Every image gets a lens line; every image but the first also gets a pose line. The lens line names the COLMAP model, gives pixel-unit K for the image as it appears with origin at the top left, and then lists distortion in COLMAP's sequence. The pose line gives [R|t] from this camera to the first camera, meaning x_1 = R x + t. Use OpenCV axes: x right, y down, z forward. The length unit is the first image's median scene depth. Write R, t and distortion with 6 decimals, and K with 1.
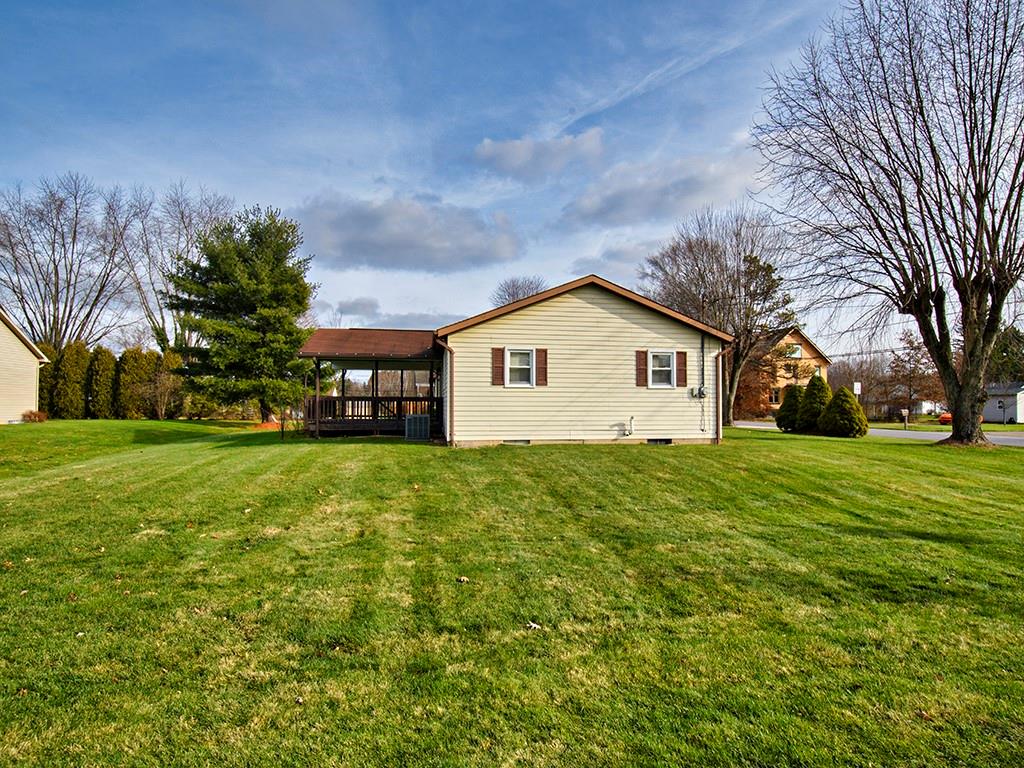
lens RADIAL K [[539.4, 0, 512.0], [0, 539.4, 384.0], [0, 0, 1]] dist [-0.000335, -0.000027]
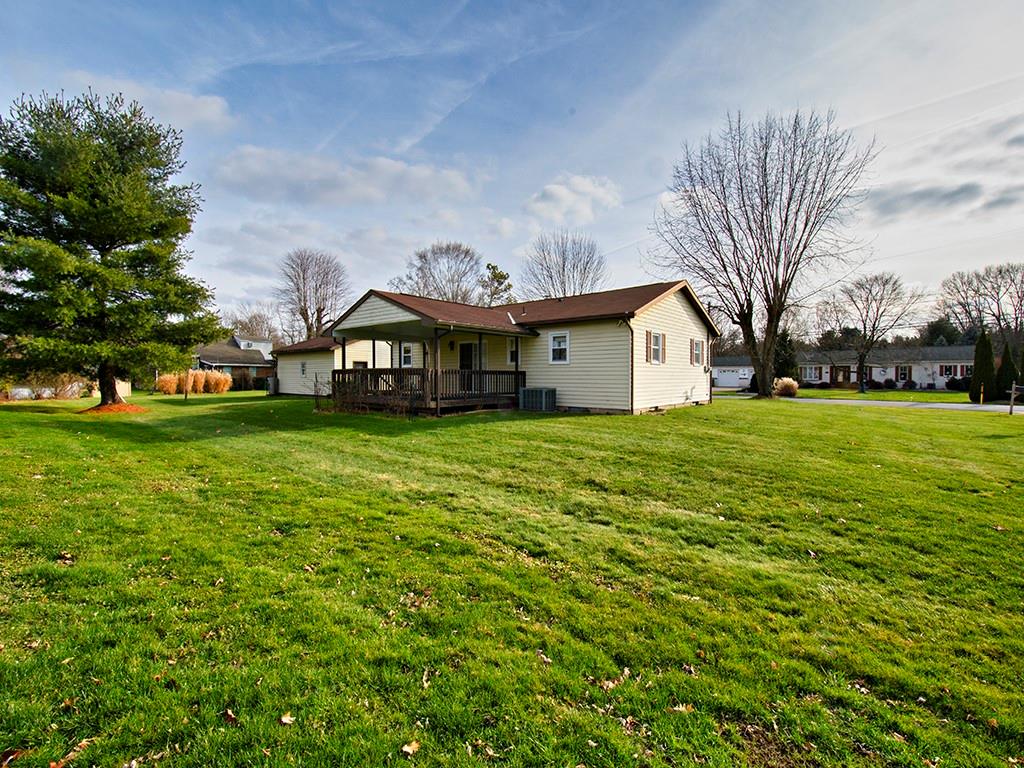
lens RADIAL K [[453.0, 0, 505.4], [0, 453.0, 381.3], [0, 0, 1]] dist [0.035617, 0.000029]
pose [[0.772812, -0.010880, 0.634541, -0.611595], [-0.022739, 0.998736, 0.044818, 0.003663], [-0.634227, -0.049064, 0.771588, 0.268859]]
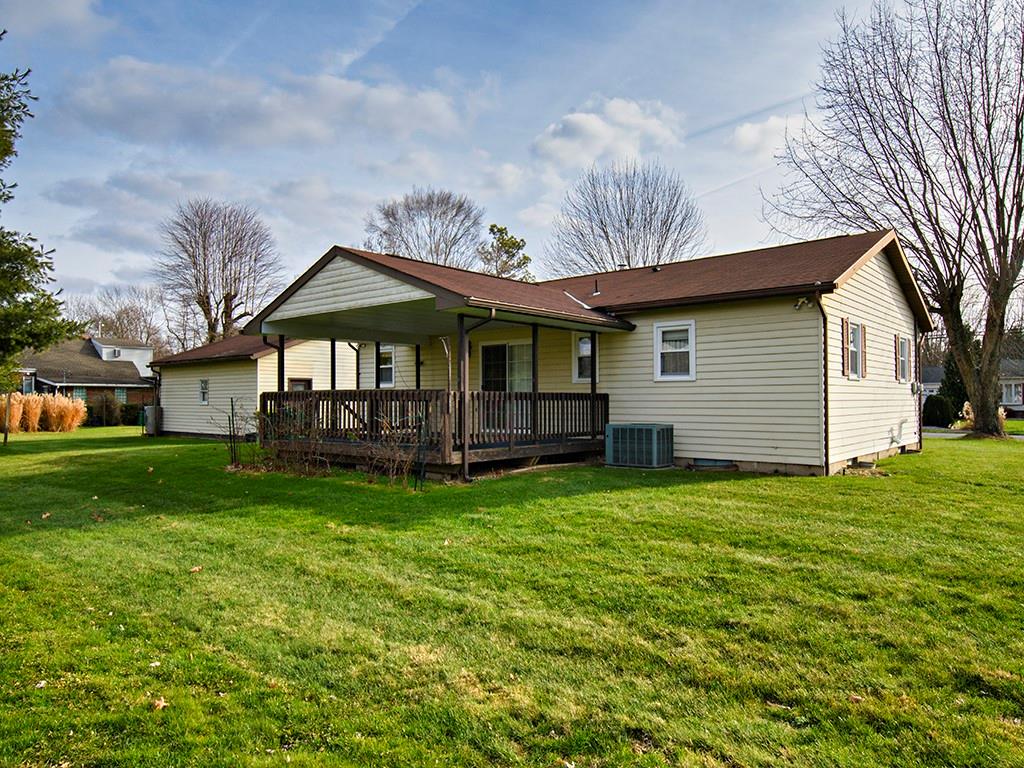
lens RADIAL K [[683.1, 0, 512.0], [0, 683.1, 384.0], [0, 0, 1]] dist [0.002083, 0.035178]
pose [[0.764645, 0.007765, 0.644405, -0.582332], [-0.018553, 0.999778, 0.009968, 0.006368], [-0.644185, -0.019578, 0.764619, 0.407505]]
